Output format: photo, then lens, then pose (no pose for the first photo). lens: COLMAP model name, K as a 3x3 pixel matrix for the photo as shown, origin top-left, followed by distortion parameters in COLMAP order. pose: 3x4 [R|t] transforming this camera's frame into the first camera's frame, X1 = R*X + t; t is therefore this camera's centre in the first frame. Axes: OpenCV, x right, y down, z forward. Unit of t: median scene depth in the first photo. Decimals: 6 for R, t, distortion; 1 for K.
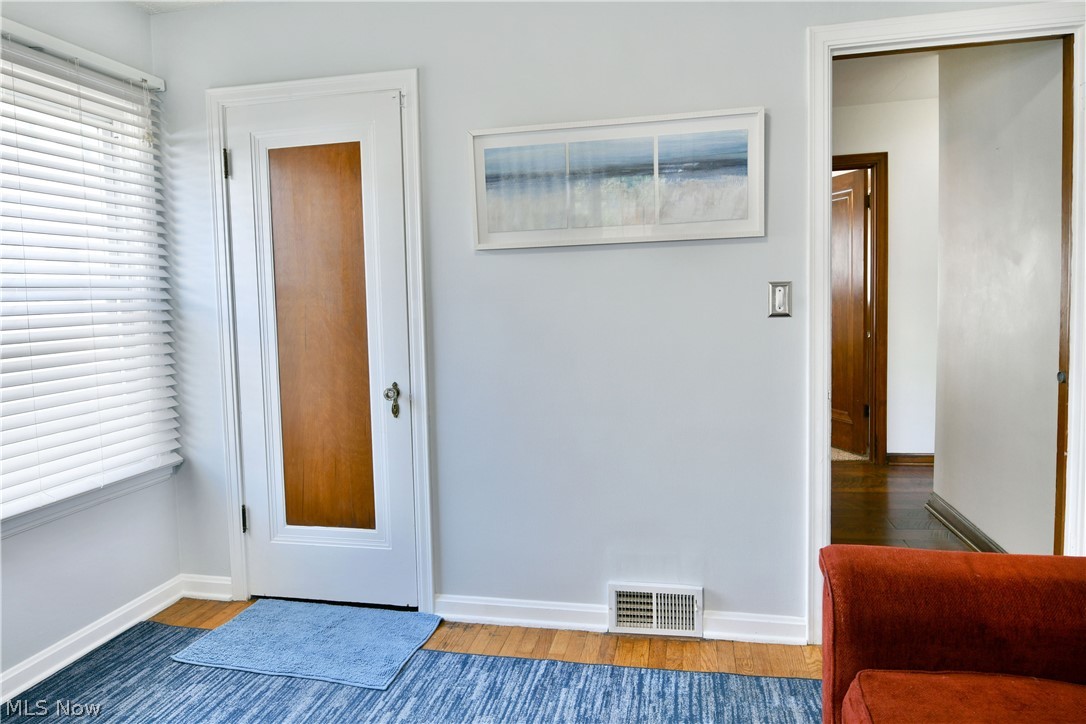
lens RADIAL K [[658.5, 0, 542.4], [0, 658.5, 358.2], [0, 0, 1]] dist [-0.016395, -0.005306]
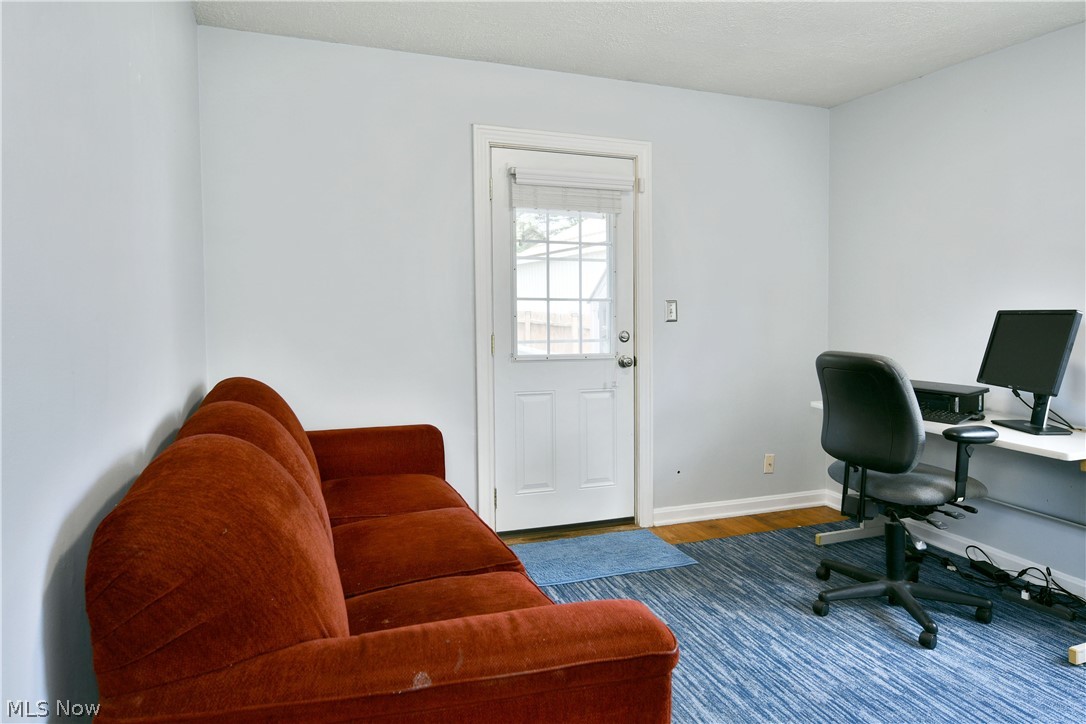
lens RADIAL K [[658.5, 0, 541.1], [0, 658.5, 362.0], [0, 0, 1]] dist [-0.016395, -0.005306]
pose [[-0.840813, 0.064727, -0.537442, 0.315241], [-0.045901, 0.980725, 0.189924, -0.151106], [0.539376, 0.184360, -0.821635, 1.504620]]
